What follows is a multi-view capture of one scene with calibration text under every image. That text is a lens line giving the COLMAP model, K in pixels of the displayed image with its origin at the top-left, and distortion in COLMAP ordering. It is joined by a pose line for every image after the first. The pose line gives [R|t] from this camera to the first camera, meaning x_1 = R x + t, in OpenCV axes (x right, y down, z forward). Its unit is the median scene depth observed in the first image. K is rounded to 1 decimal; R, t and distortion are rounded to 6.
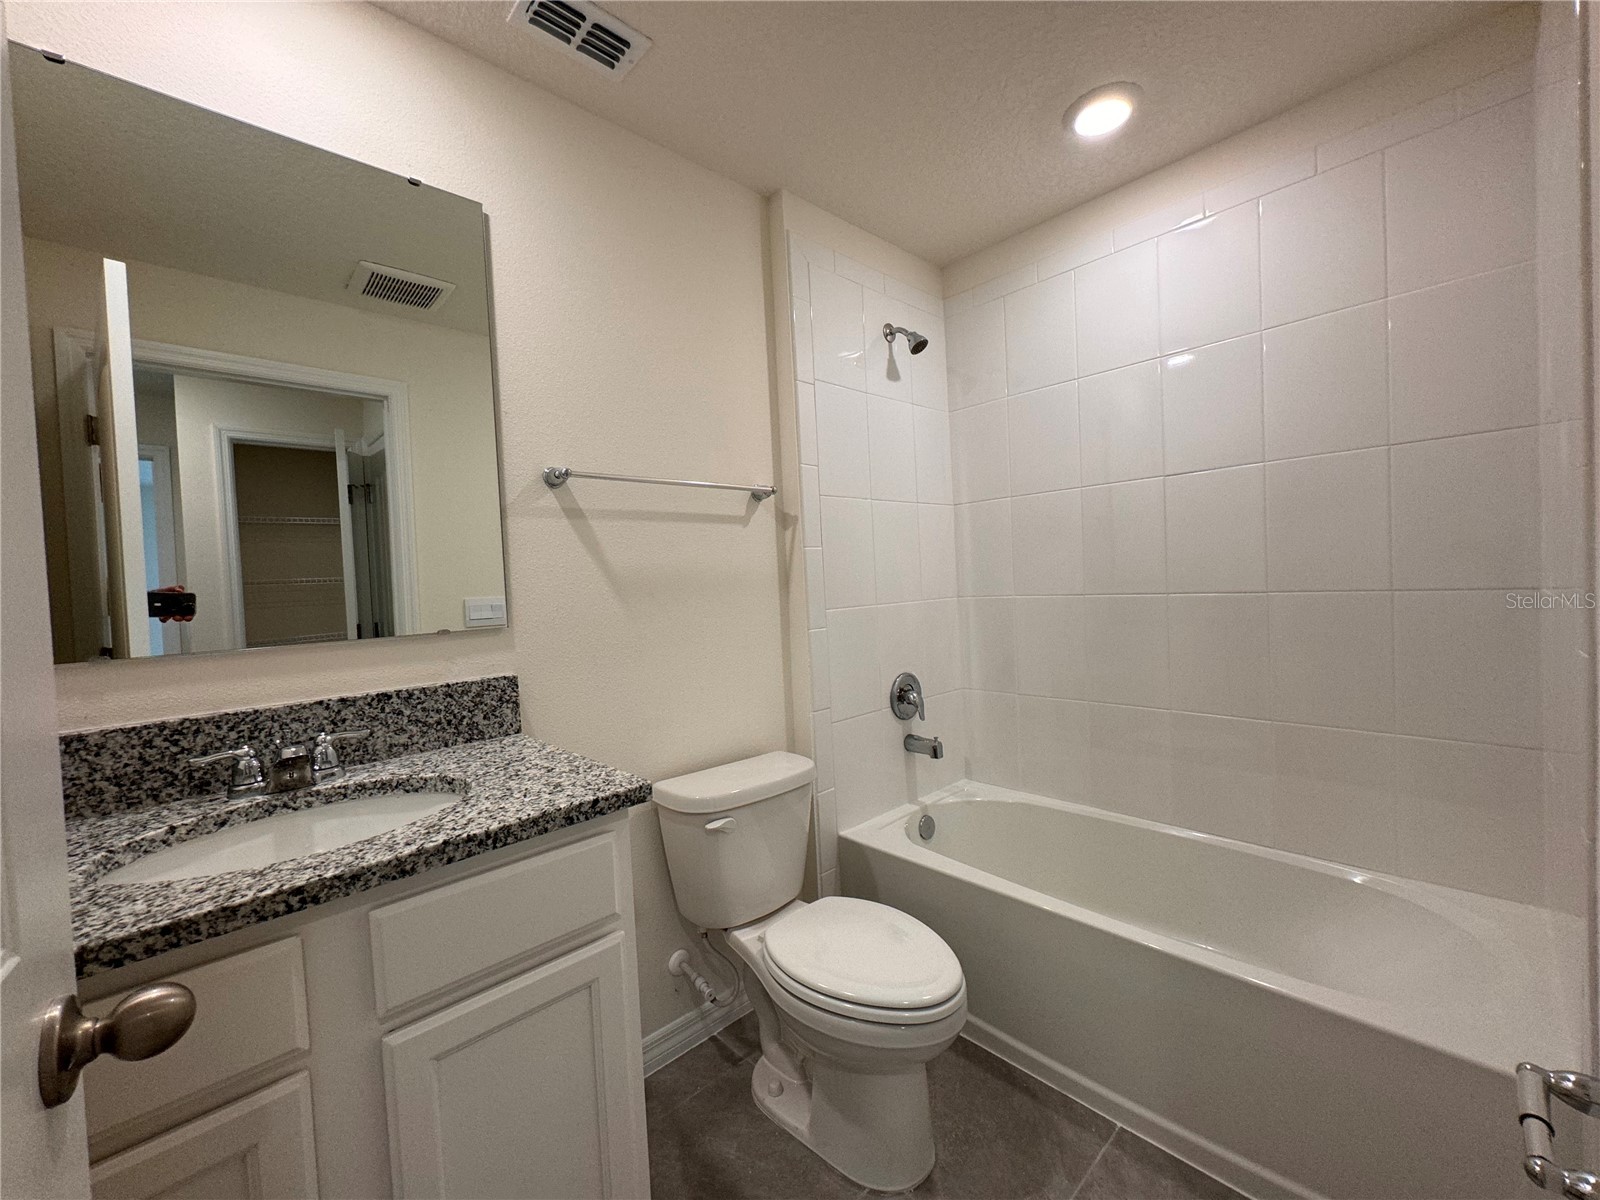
lens RADIAL K [[638.2, 0, 791.8], [0, 638.2, 598.5], [0, 0, 1]] dist [-0.003501, -0.000272]
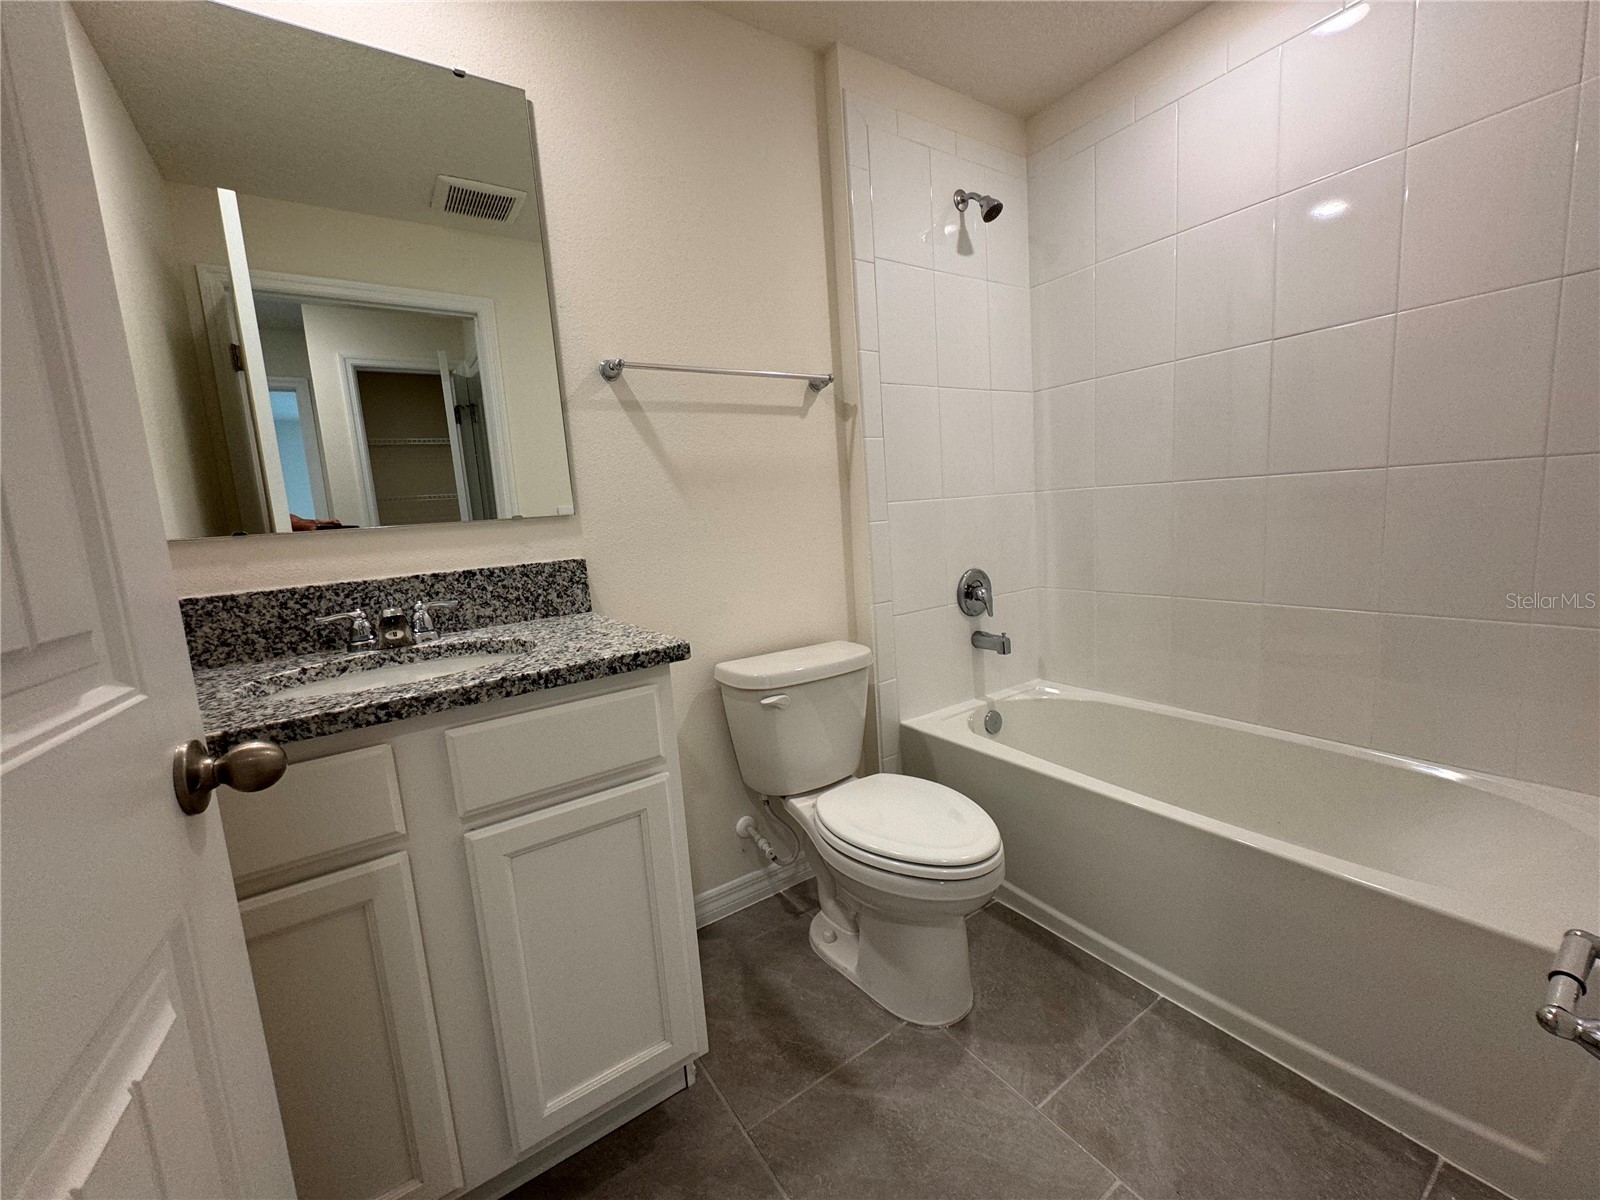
lens RADIAL K [[638.2, 0, 797.0], [0, 638.2, 603.9], [0, 0, 1]] dist [-0.003501, -0.000272]
pose [[0.987281, 0.002665, -0.158962, 0.097910], [0.016743, 0.992556, 0.120629, 0.070834], [0.158100, -0.121756, 0.979888, -0.017669]]
